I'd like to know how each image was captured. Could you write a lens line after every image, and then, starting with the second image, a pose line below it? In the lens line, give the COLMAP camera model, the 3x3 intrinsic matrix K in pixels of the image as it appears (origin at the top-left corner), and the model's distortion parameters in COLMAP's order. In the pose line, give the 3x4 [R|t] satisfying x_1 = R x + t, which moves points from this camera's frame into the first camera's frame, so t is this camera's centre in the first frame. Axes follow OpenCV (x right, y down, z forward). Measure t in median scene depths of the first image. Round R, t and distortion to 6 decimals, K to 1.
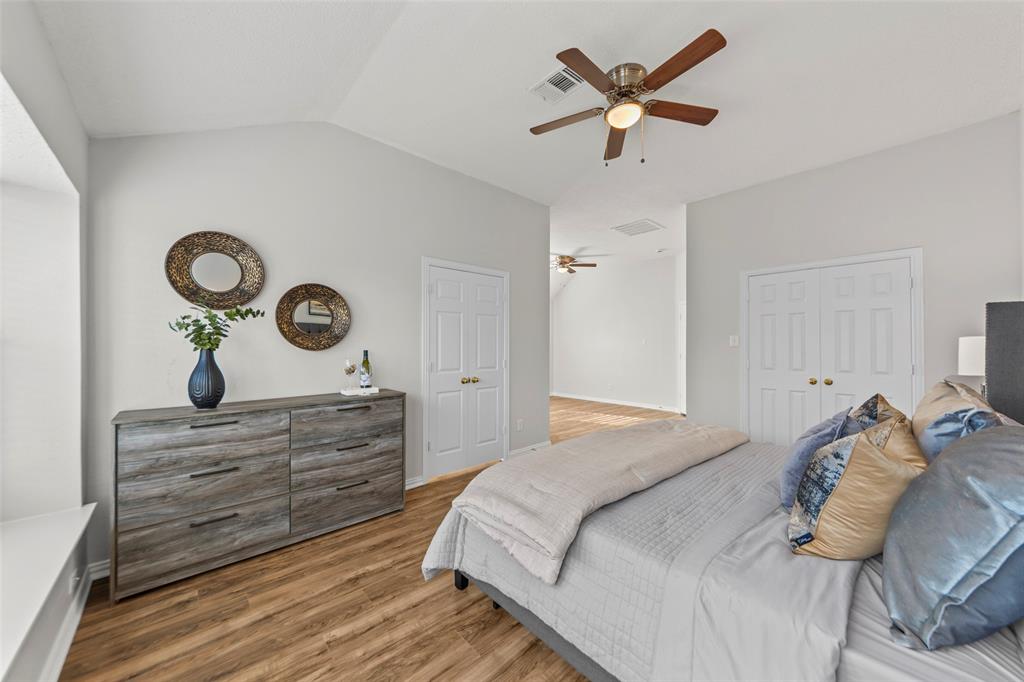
lens RADIAL K [[363.2, 0, 512.0], [0, 363.2, 341.0], [0, 0, 1]] dist [-0.000205, 0.000014]
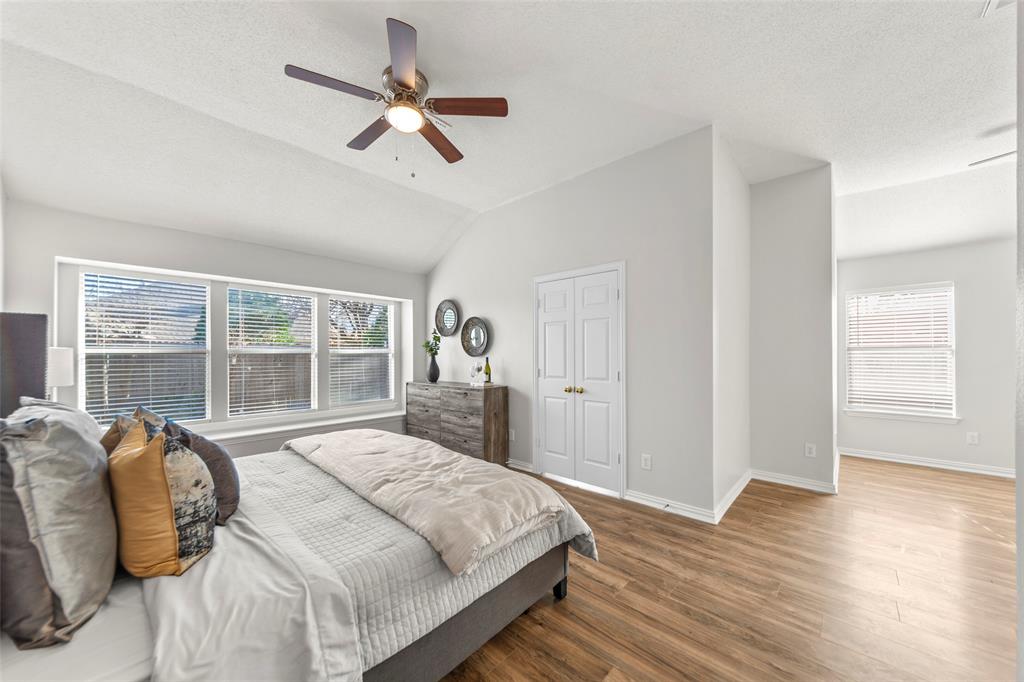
lens RADIAL K [[366.8, 0, 512.9], [0, 366.8, 353.9], [0, 0, 1]] dist [0.000235, -0.000059]
pose [[0.088909, -0.003565, -0.996033, 1.238965], [0.009721, 0.999949, -0.002712, 0.020683], [0.995992, -0.009441, 0.088939, 1.116559]]
